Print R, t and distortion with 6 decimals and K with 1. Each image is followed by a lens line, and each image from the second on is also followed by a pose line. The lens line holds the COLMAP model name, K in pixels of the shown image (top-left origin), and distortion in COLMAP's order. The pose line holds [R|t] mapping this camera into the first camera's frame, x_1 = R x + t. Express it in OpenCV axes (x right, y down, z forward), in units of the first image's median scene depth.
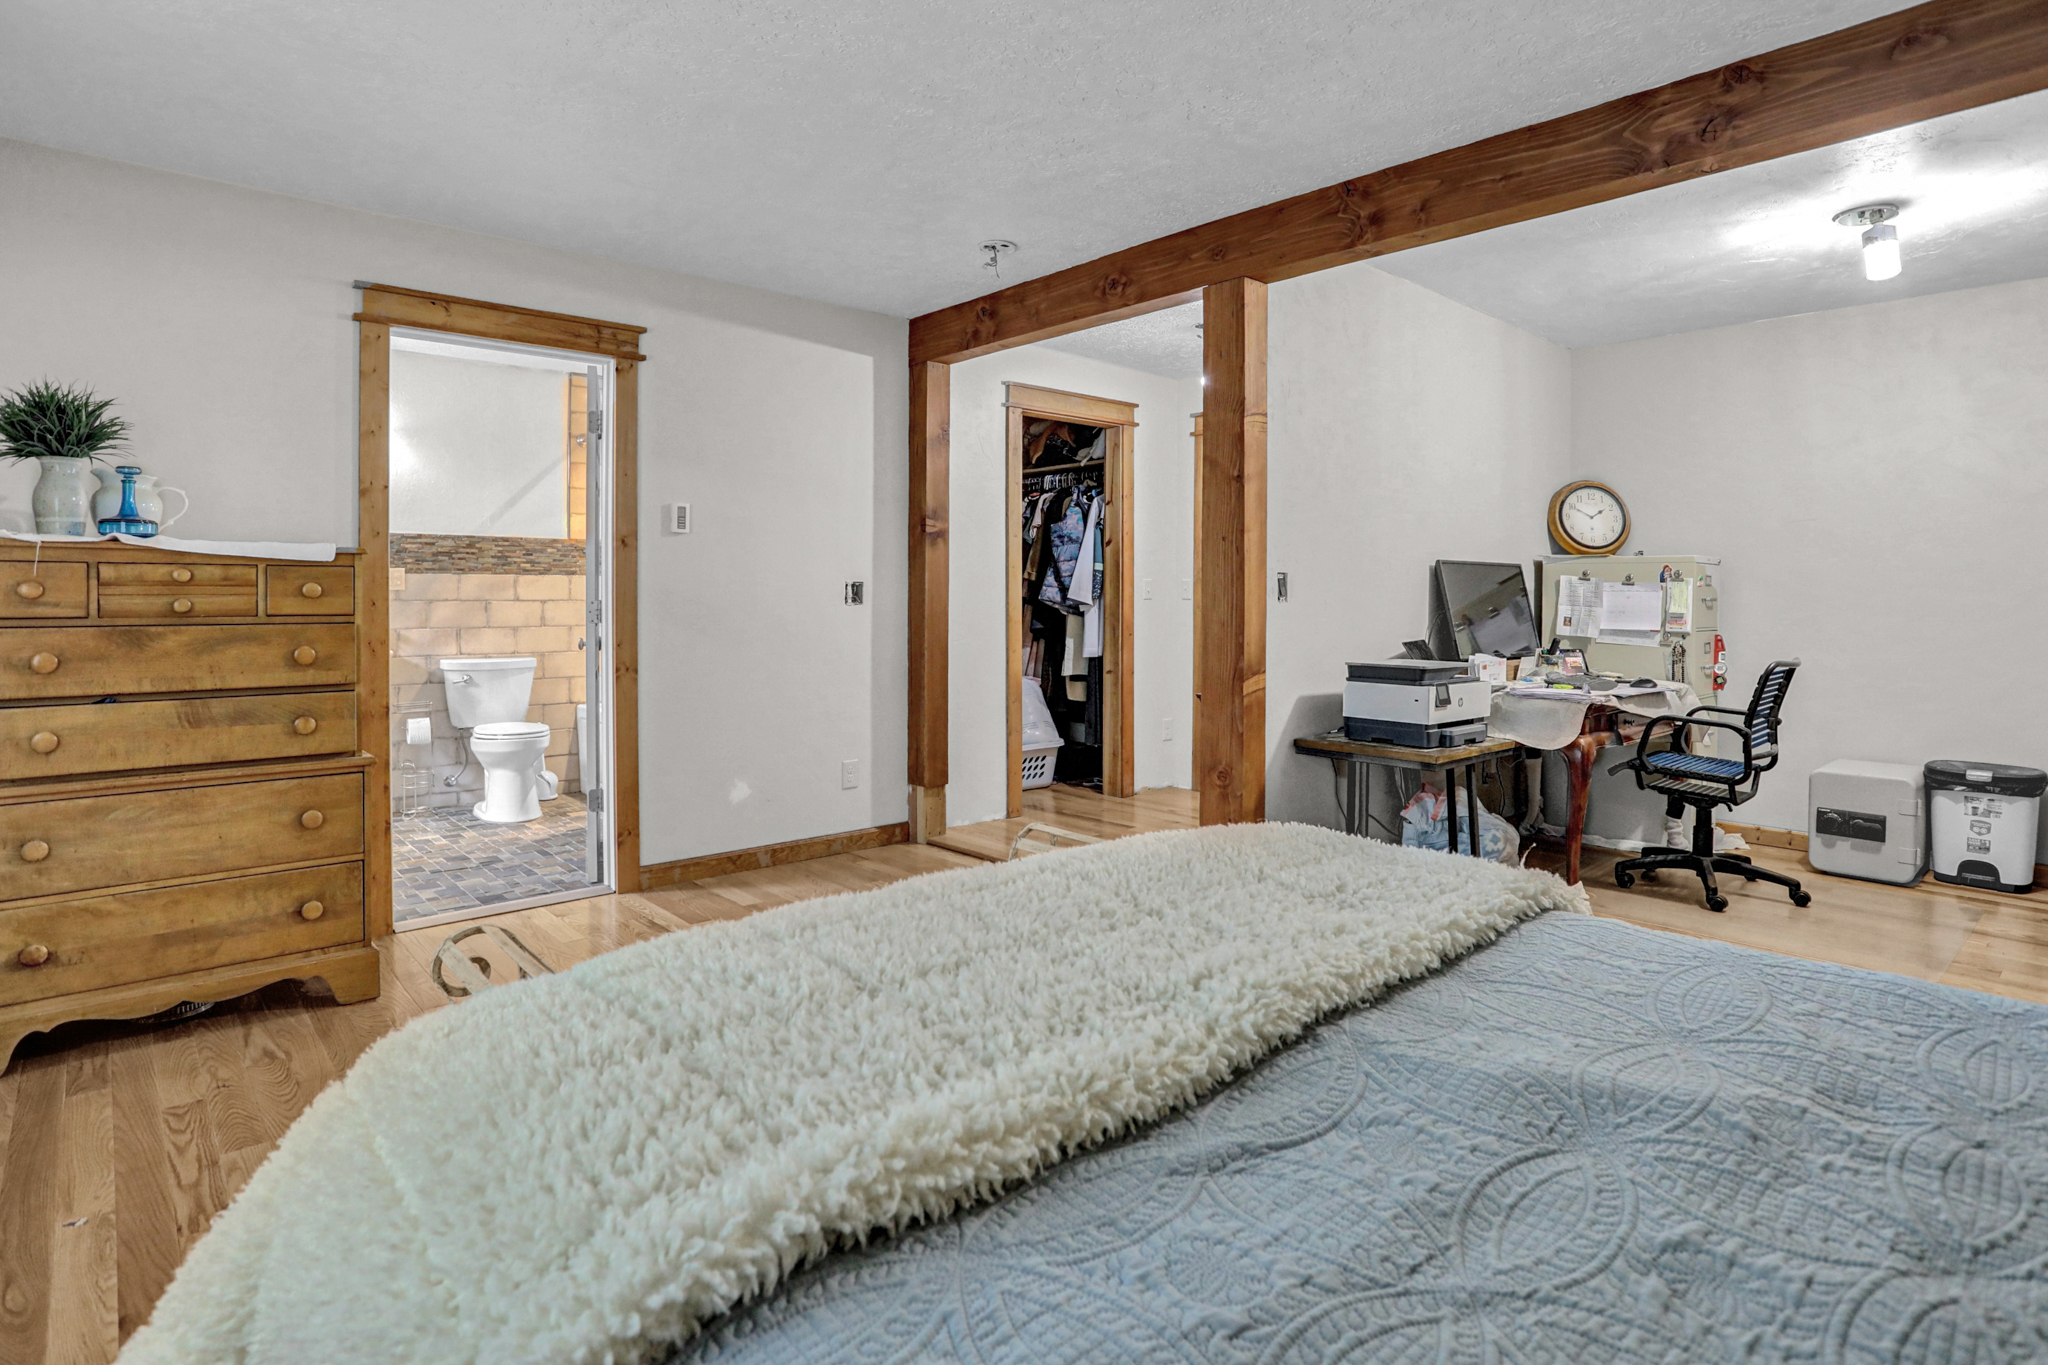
lens RADIAL K [[1034.6, 0, 996.9], [0, 1034.6, 608.0], [0, 0, 1]] dist [-0.071516, 0.031179]
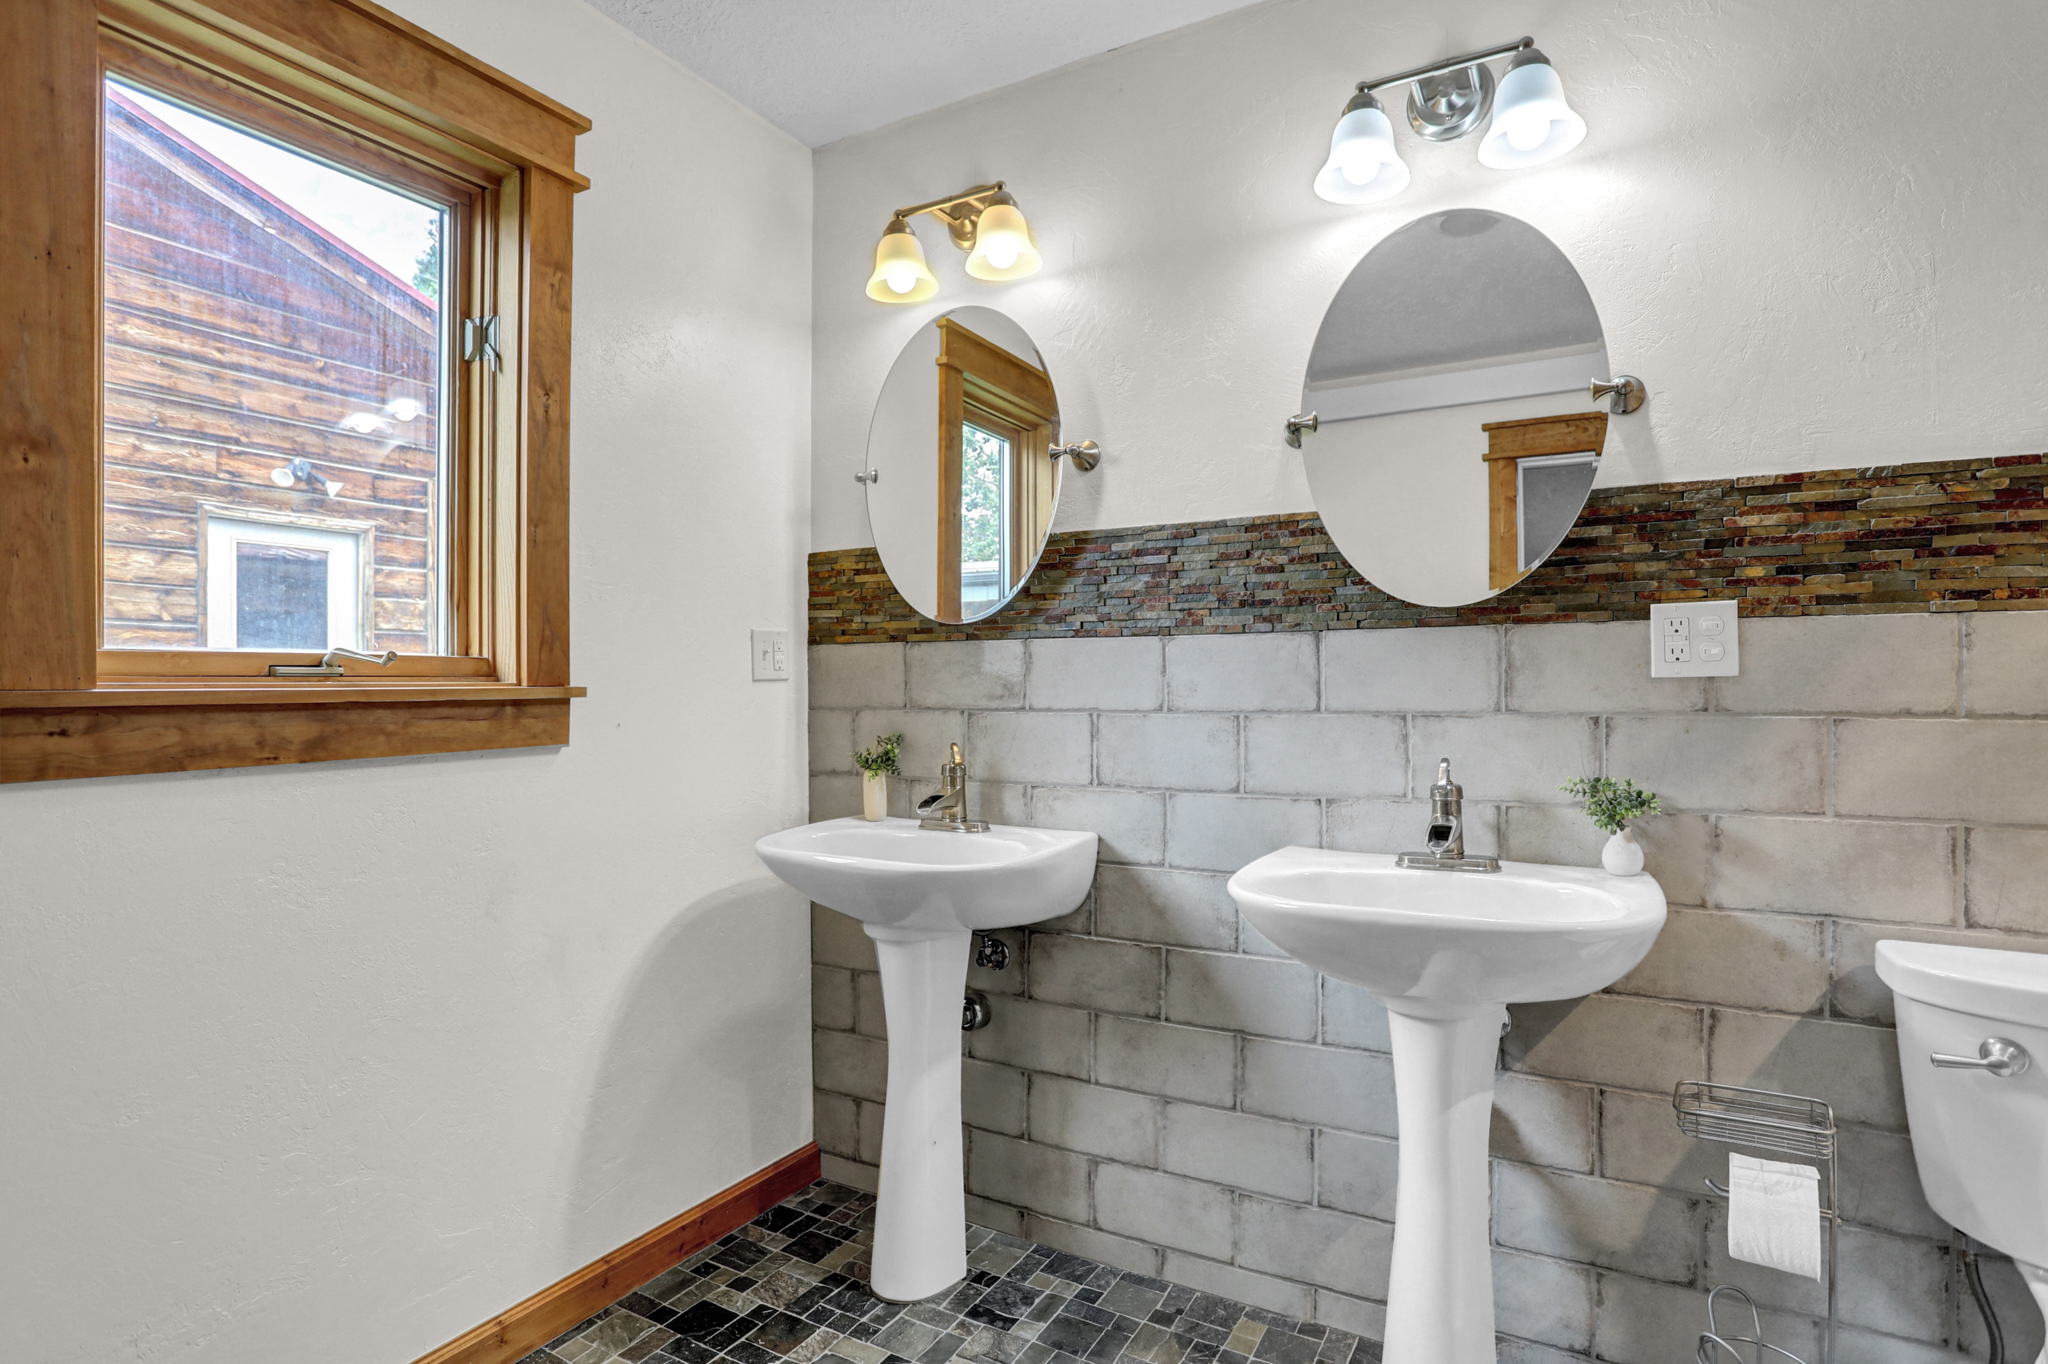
lens RADIAL K [[1034.6, 0, 1033.0], [0, 1034.6, 681.2], [0, 0, 1]] dist [-0.071516, 0.031179]
pose [[0.354297, -0.006063, -0.935113, -0.390077], [-0.006538, 0.999938, -0.008961, -0.012537], [0.935110, 0.009289, 0.354235, 0.714031]]
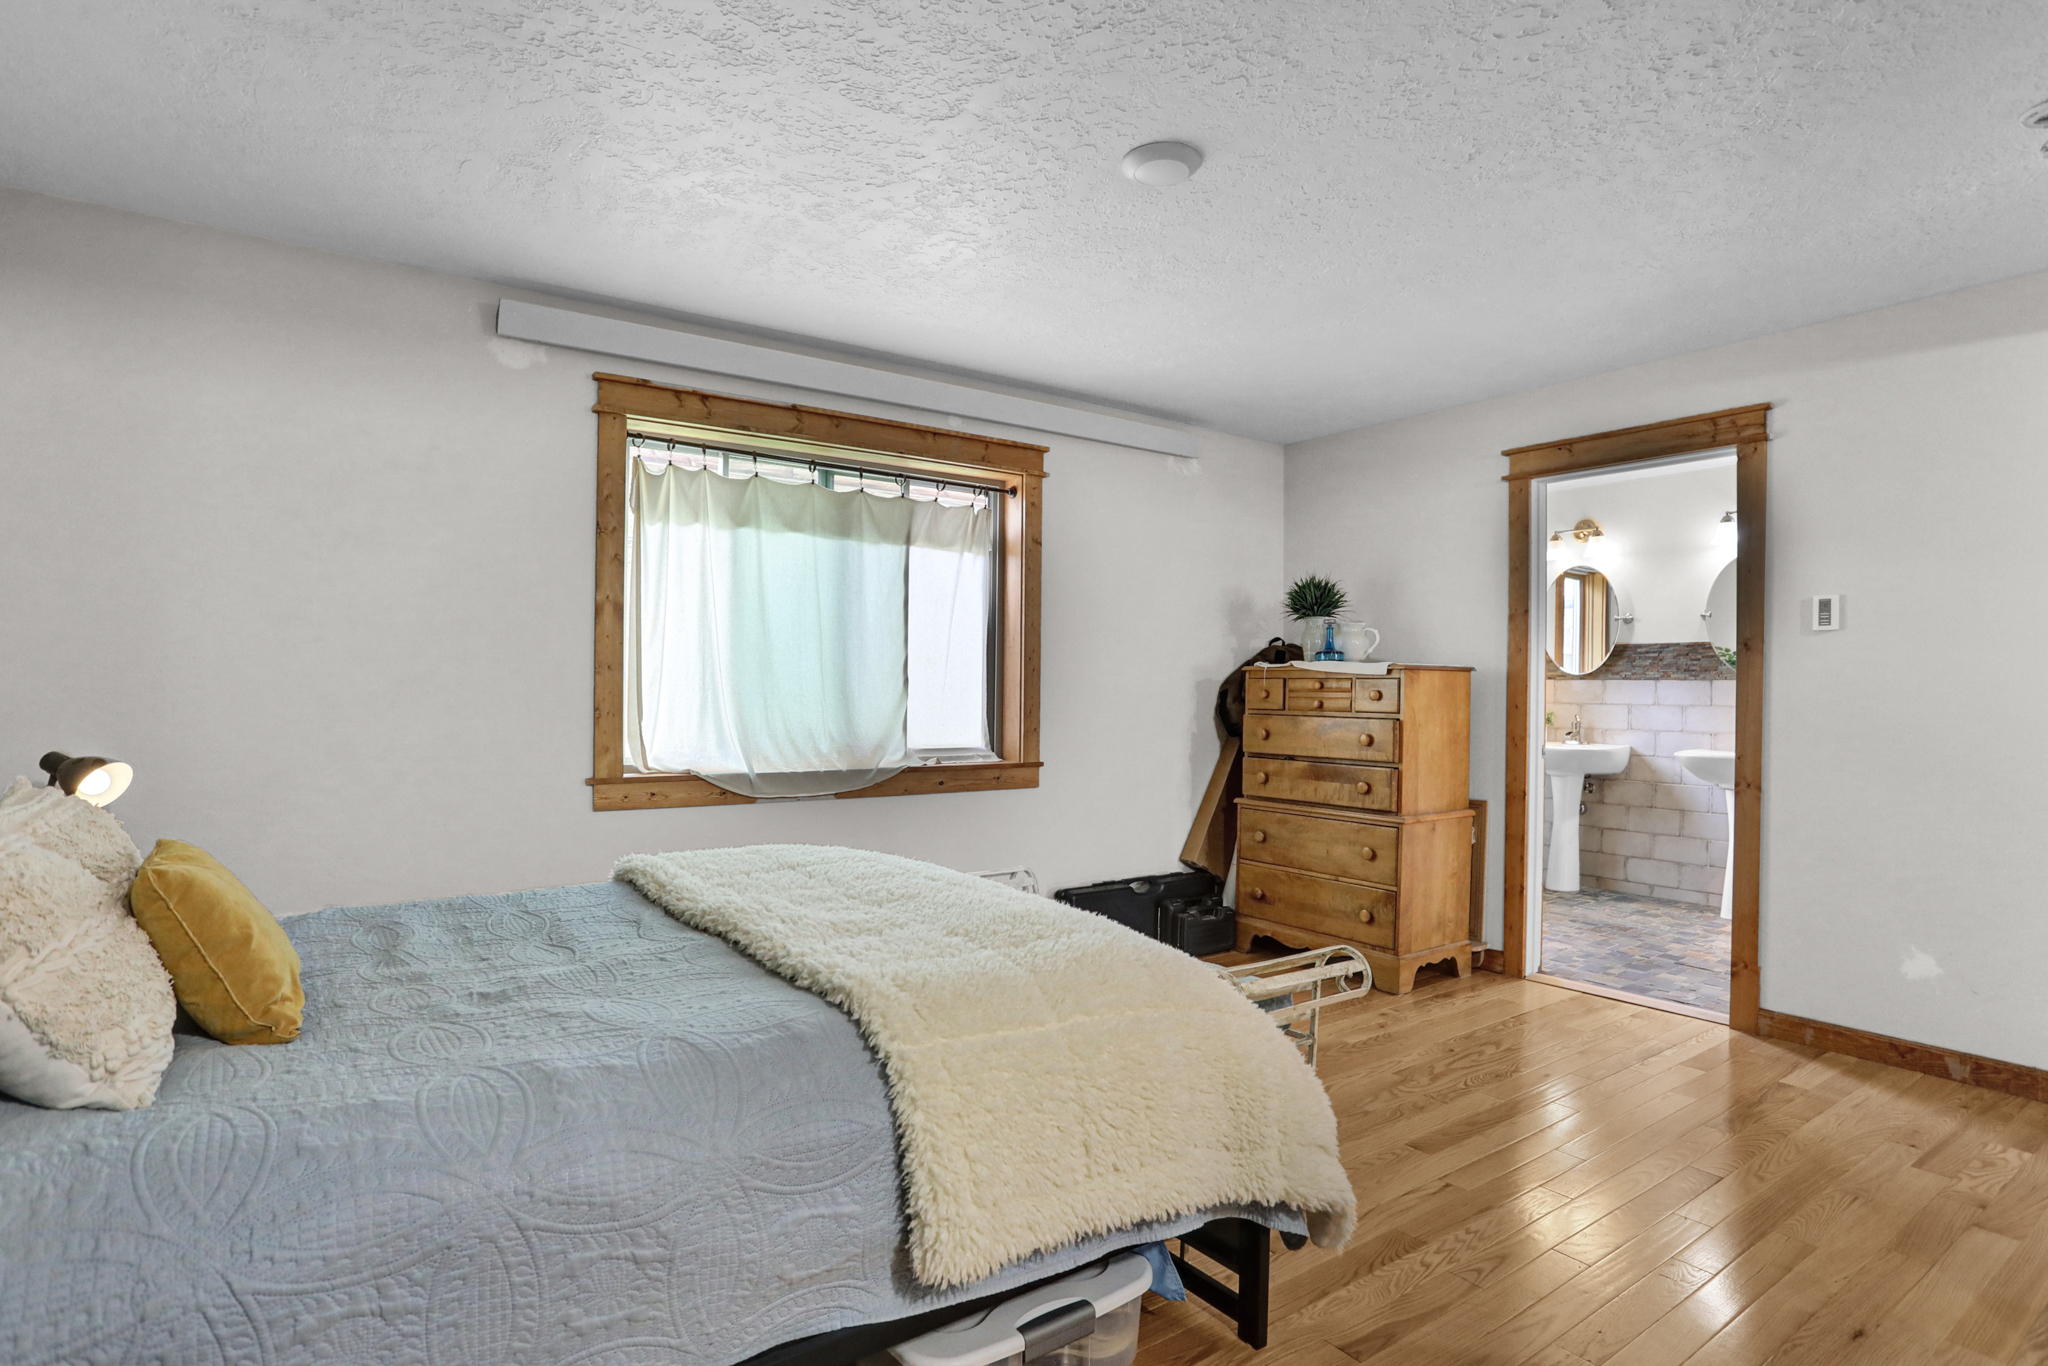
lens RADIAL K [[1034.6, 0, 1033.5], [0, 1034.6, 689.9], [0, 0, 1]] dist [-0.071516, 0.031179]
pose [[-0.075007, -0.000668, -0.997183, 0.406495], [-0.022591, 0.999744, 0.001030, -0.007876], [0.996927, 0.022605, -0.075003, 0.307214]]
